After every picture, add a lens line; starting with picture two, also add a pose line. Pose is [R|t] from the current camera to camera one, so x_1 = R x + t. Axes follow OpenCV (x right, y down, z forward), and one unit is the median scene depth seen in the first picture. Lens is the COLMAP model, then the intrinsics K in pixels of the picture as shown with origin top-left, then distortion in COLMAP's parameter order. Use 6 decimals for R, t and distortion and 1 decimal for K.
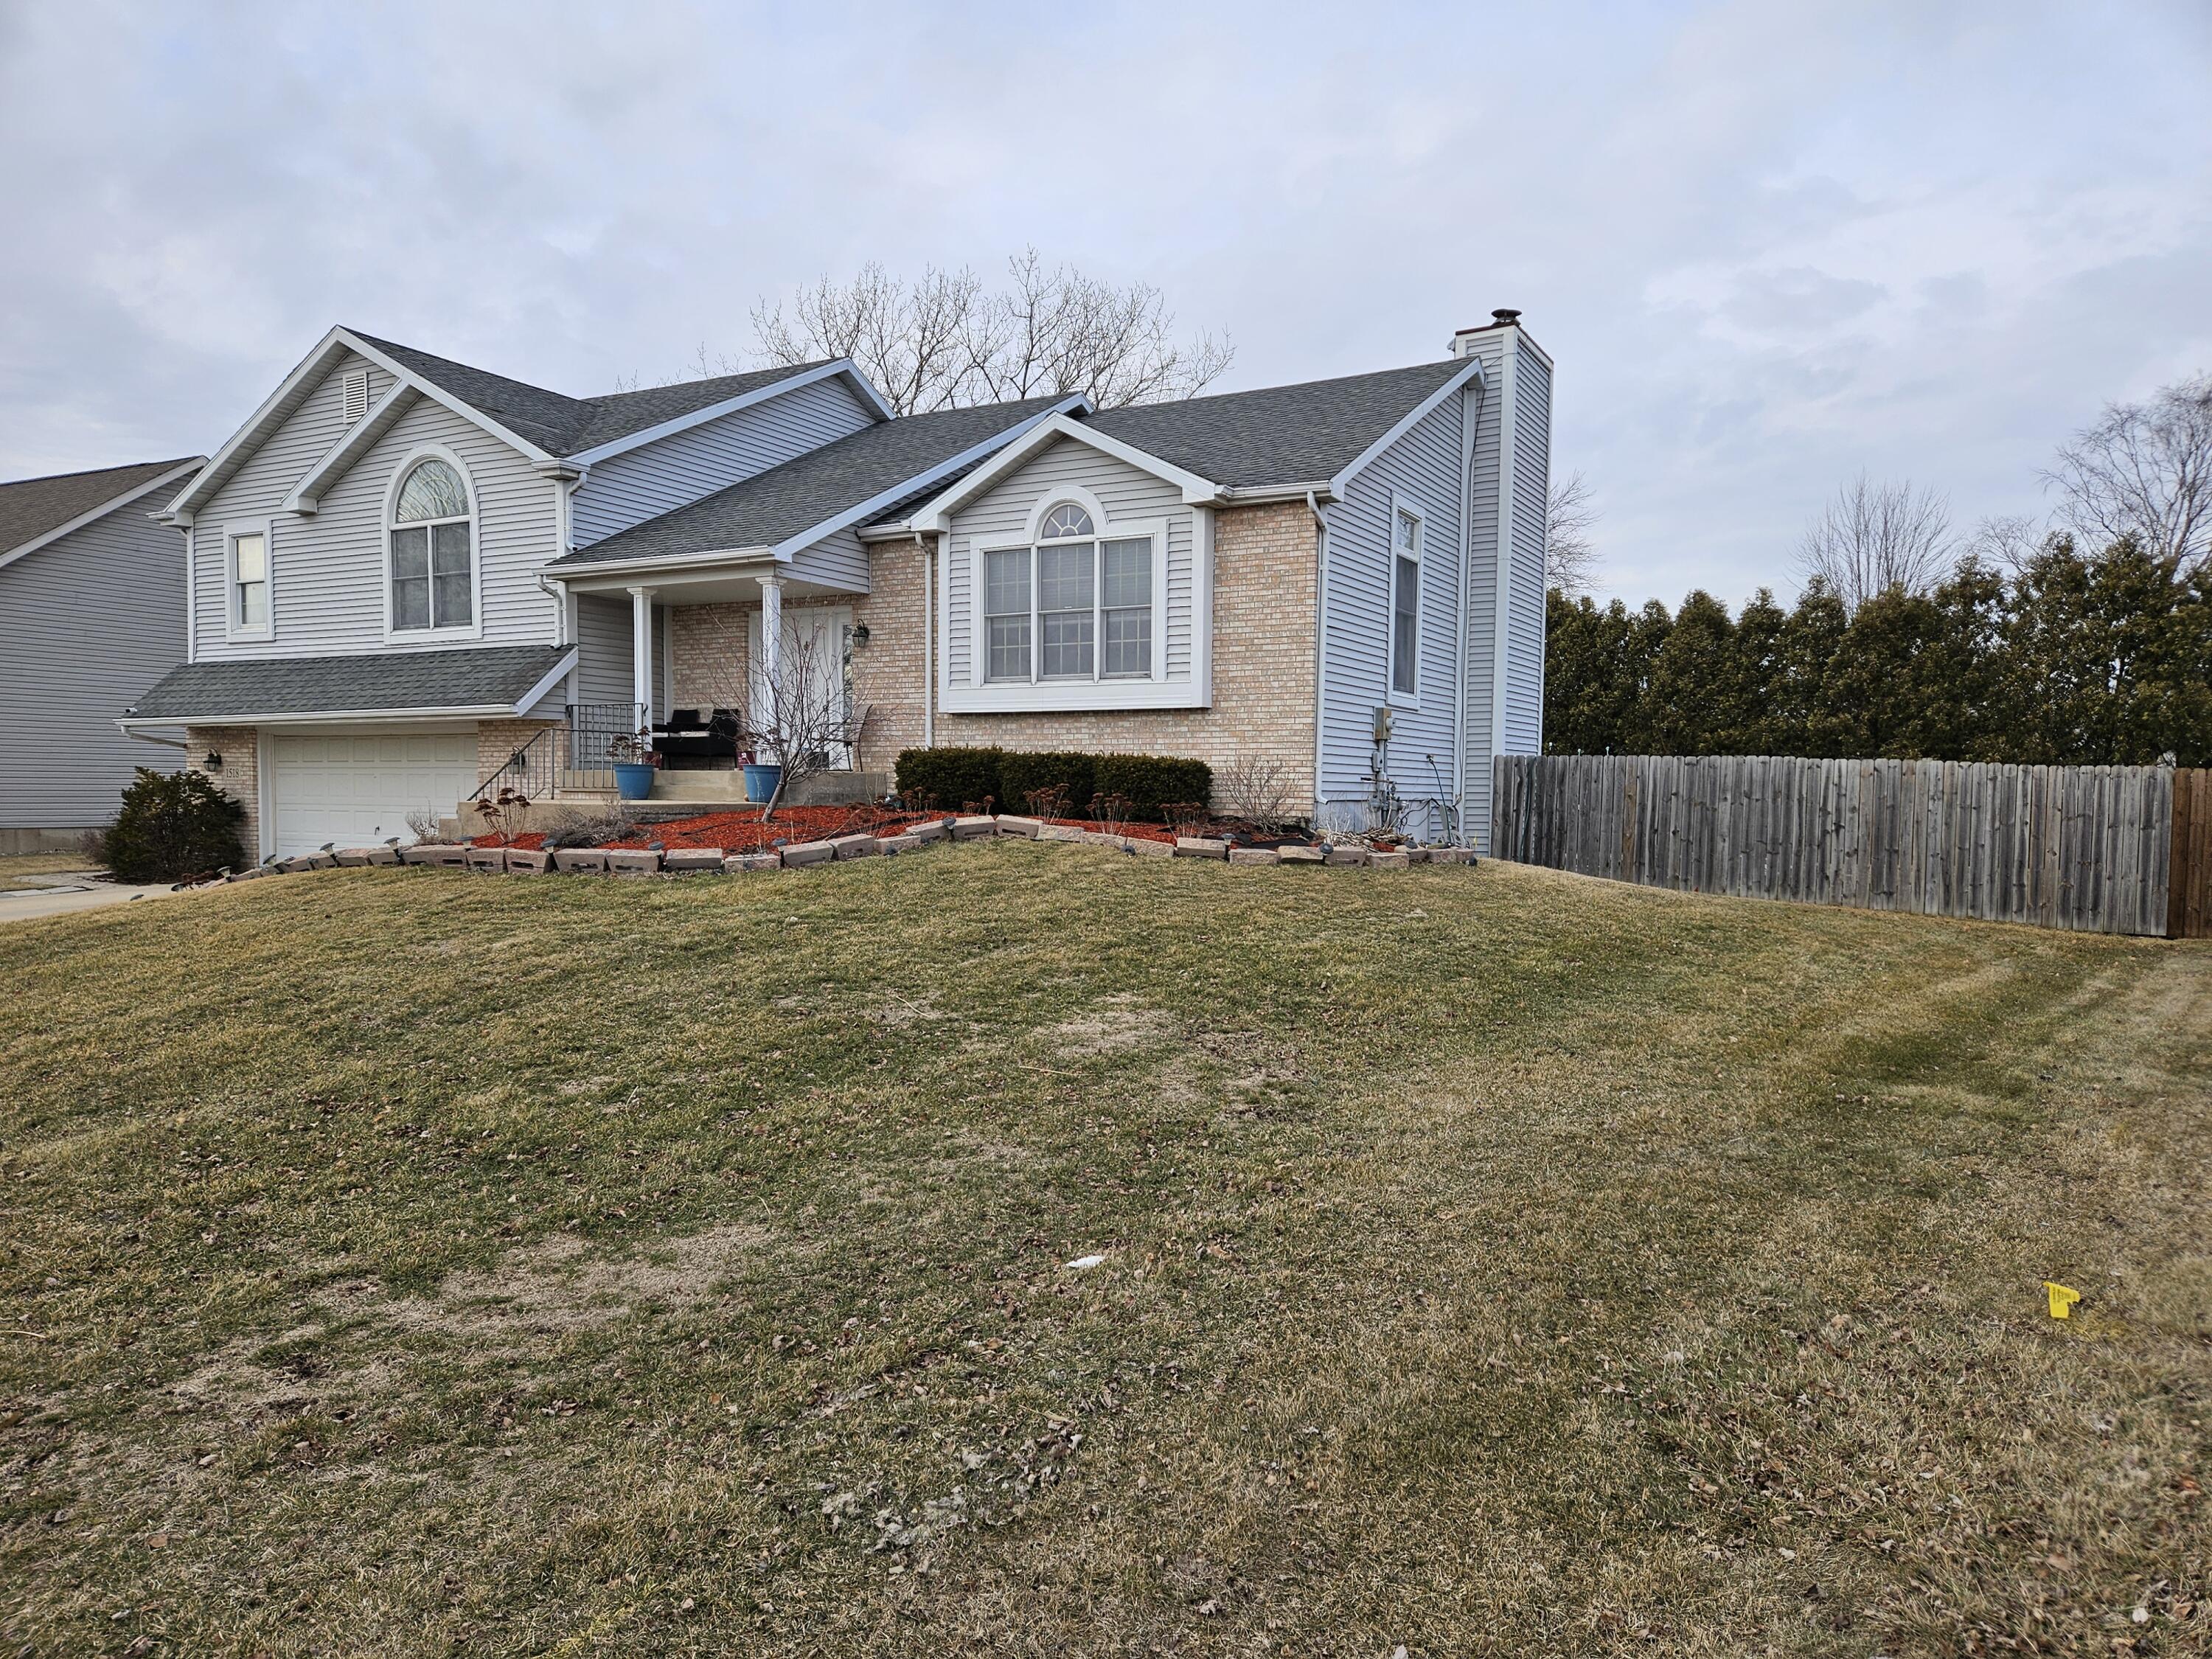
lens RADIAL K [[1475.7, 0, 1106.0], [0, 1475.7, 829.5], [0, 0, 1]] dist [0.076366, -0.058180]
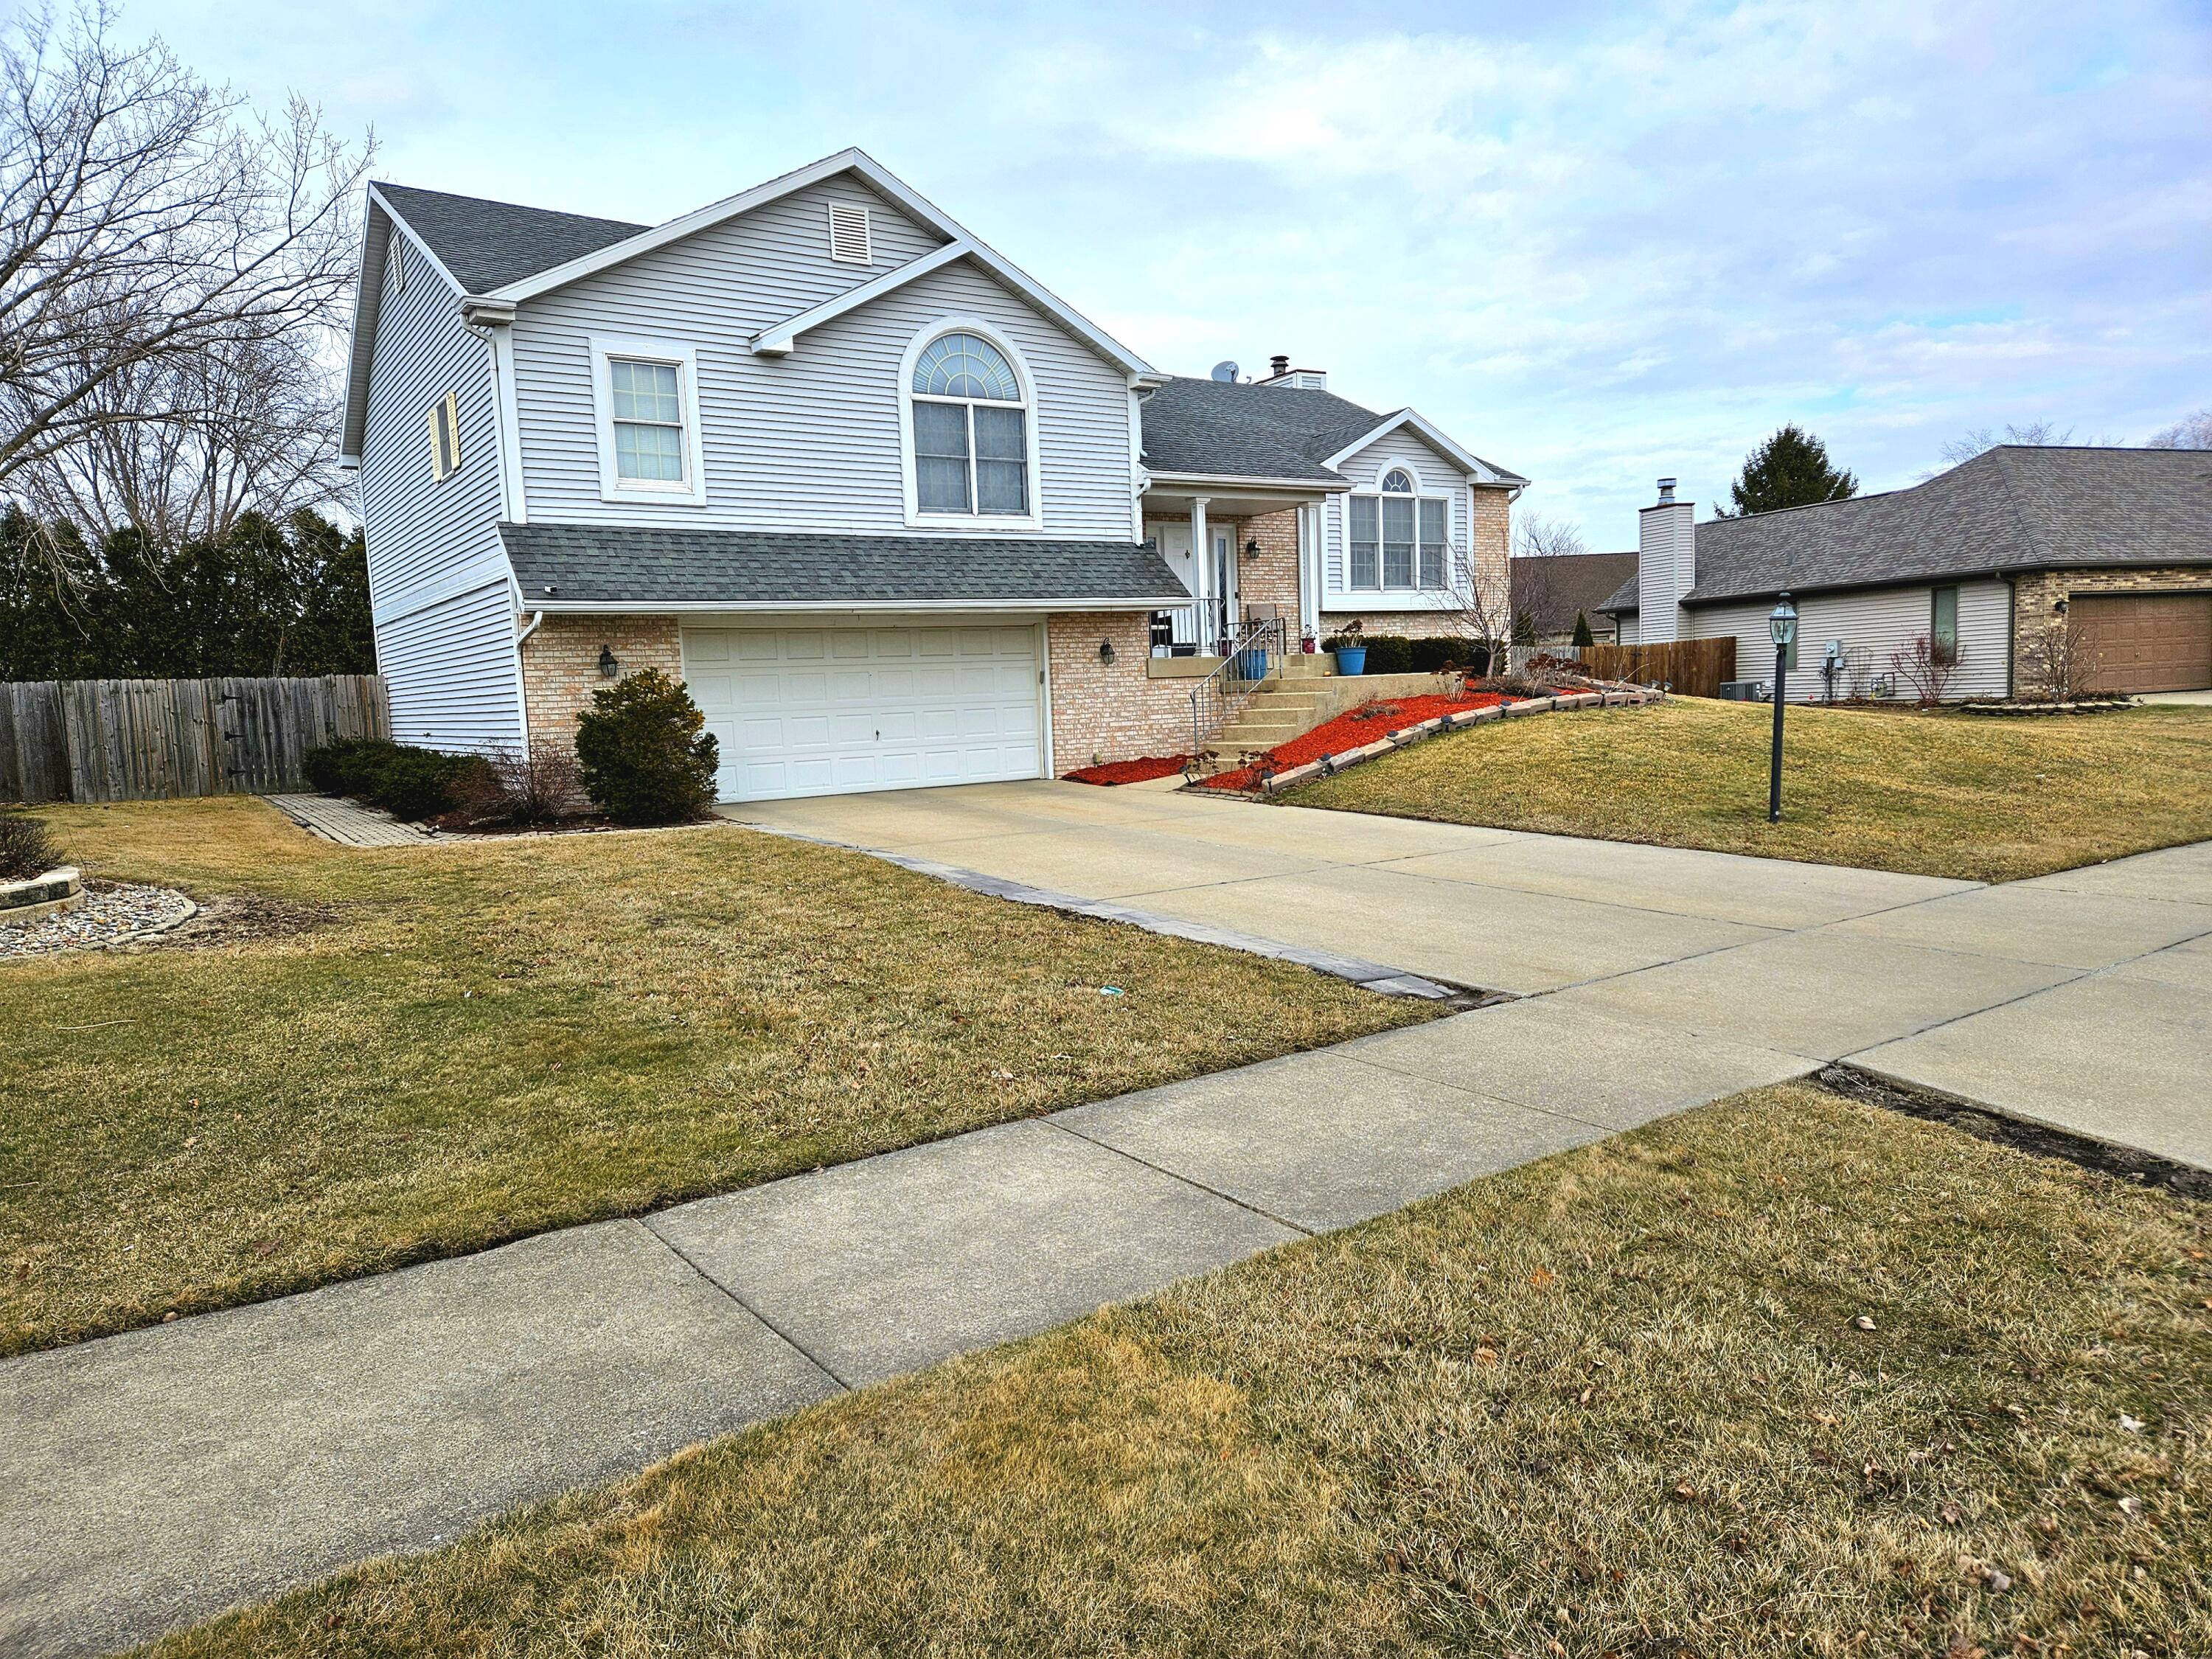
lens RADIAL K [[1456.9, 0, 1110.7], [0, 1456.9, 831.8], [0, 0, 1]] dist [0.090476, -0.072938]
pose [[0.431748, -0.108428, 0.895453, -1.393110], [0.083319, 0.993298, 0.080103, -0.001403], [-0.898138, 0.040024, 0.437889, 0.576011]]
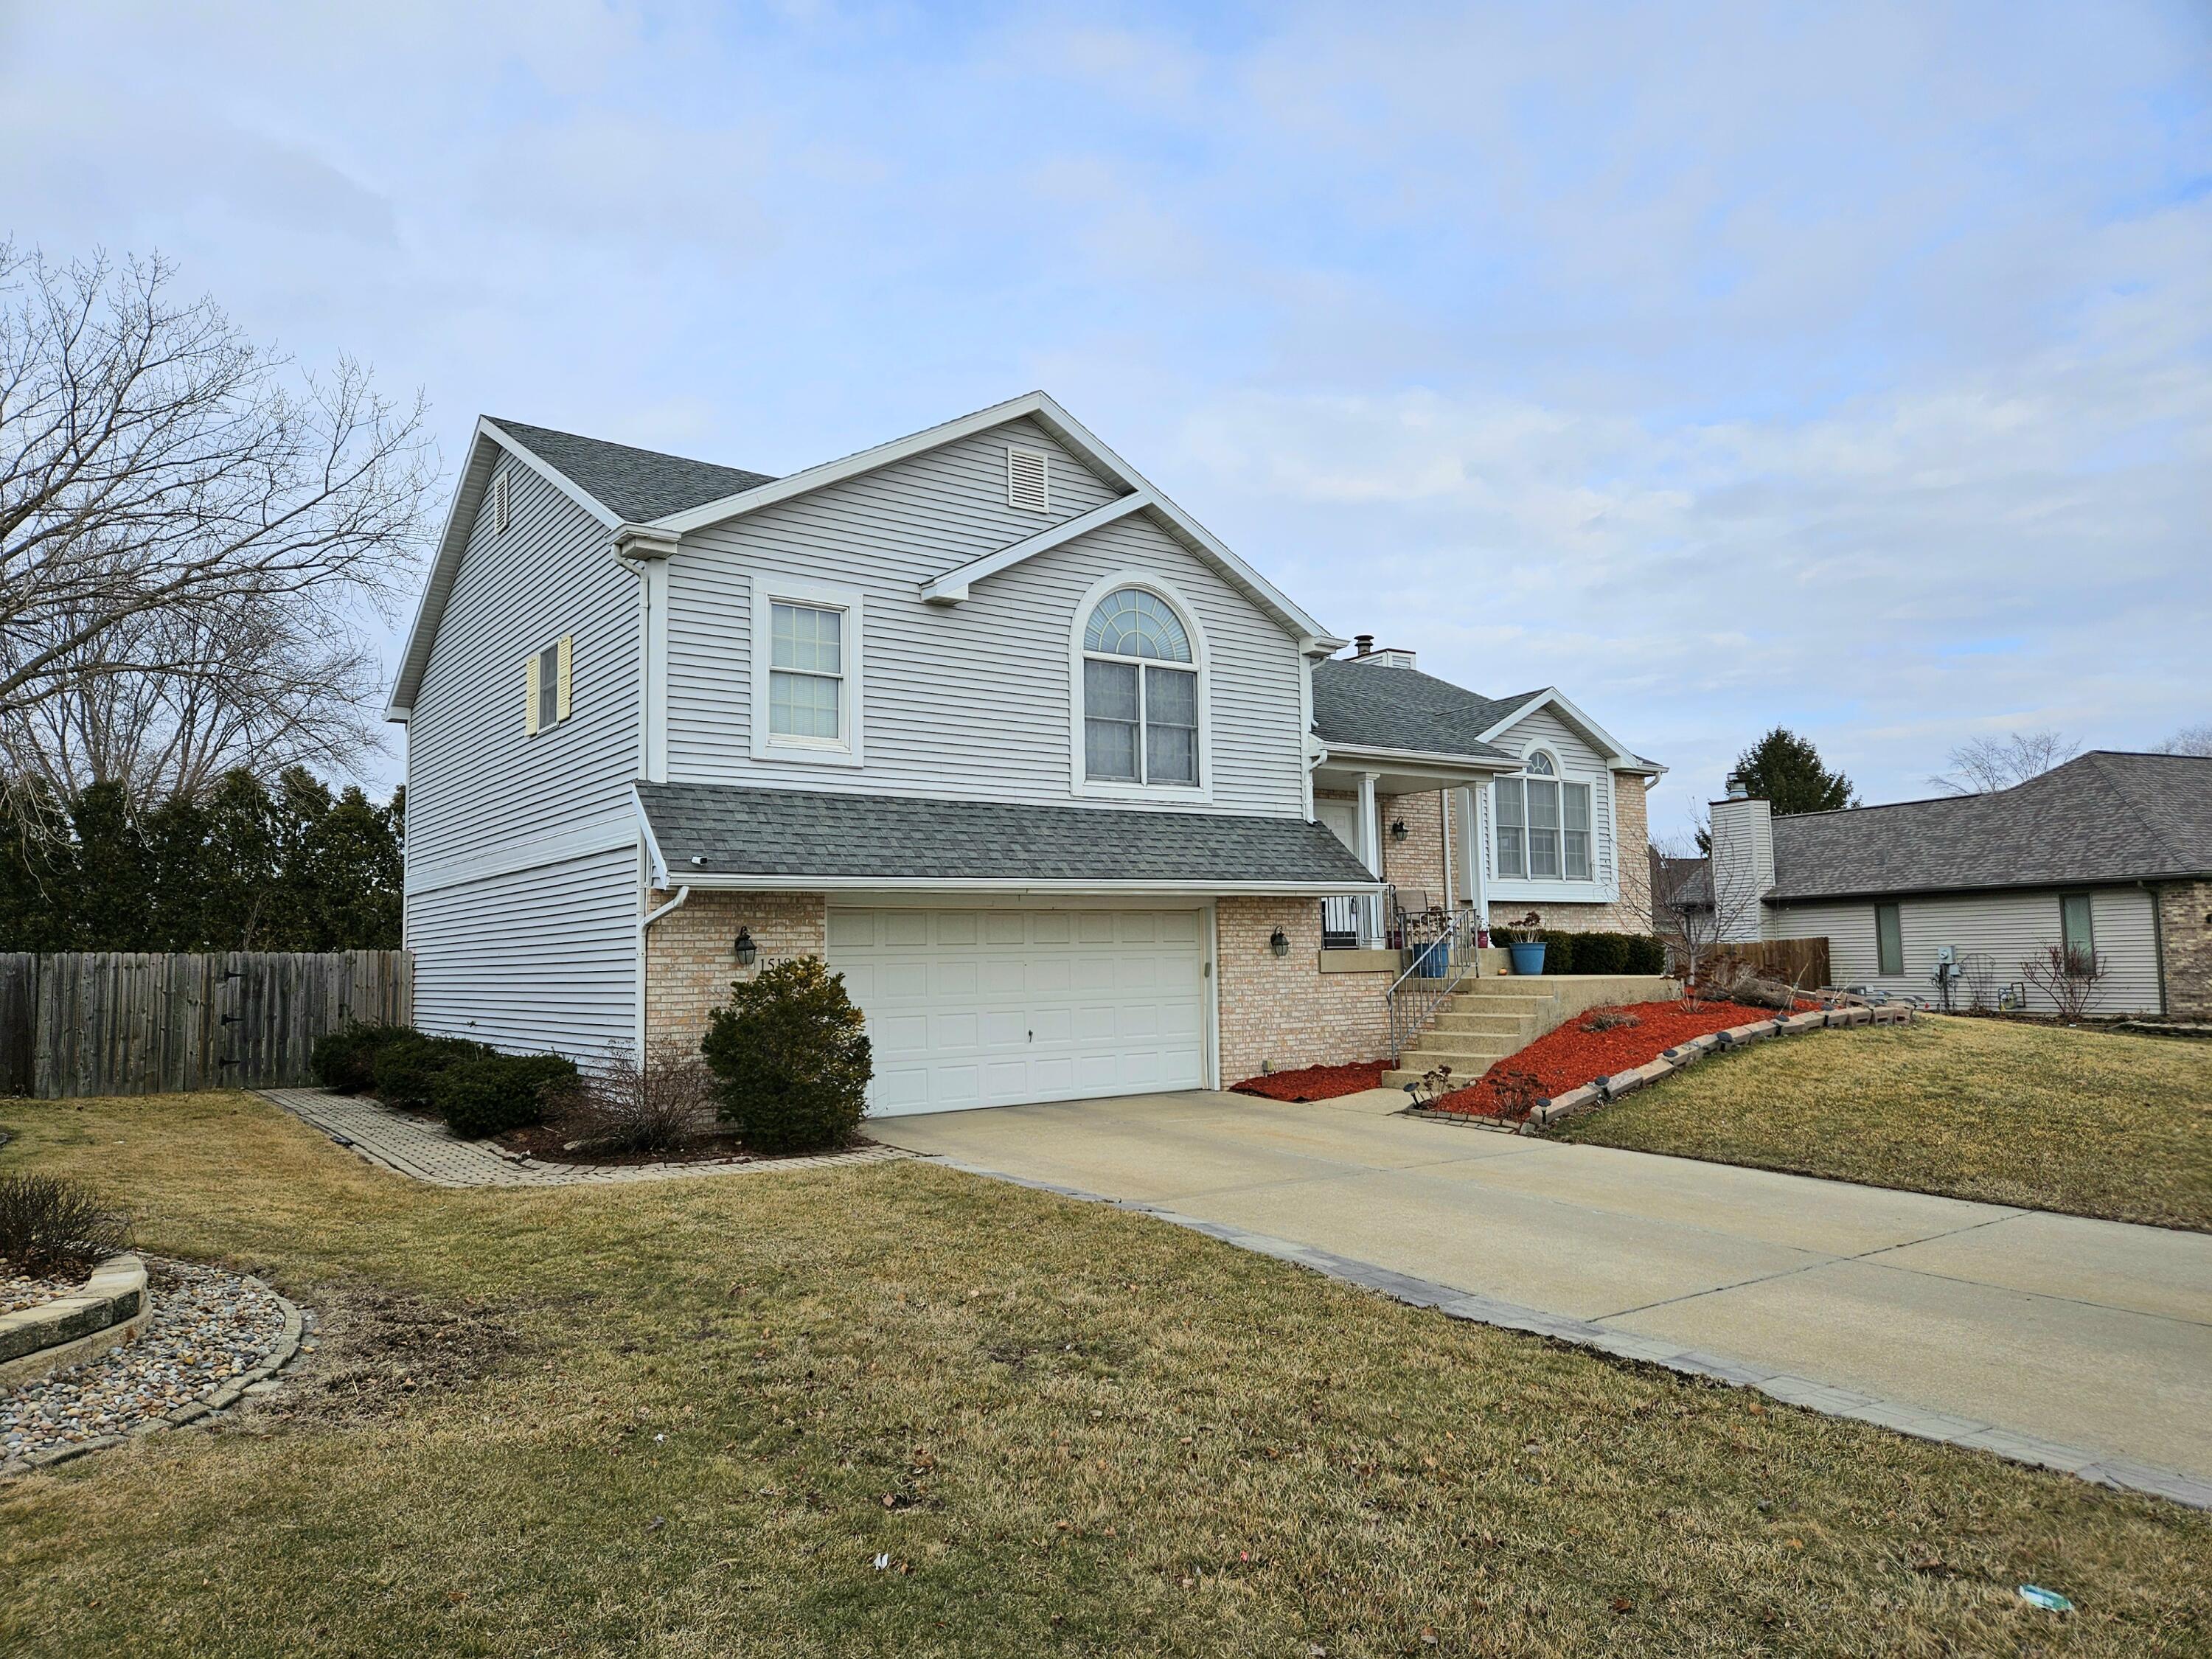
lens RADIAL K [[1463.2, 0, 1102.0], [0, 1463.2, 842.6], [0, 0, 1]] dist [0.085368, -0.073147]
pose [[0.400253, 0.063965, 0.914170, -1.322174], [0.061048, 0.993484, -0.096243, -0.027114], [-0.914369, 0.094330, 0.393740, 0.773413]]
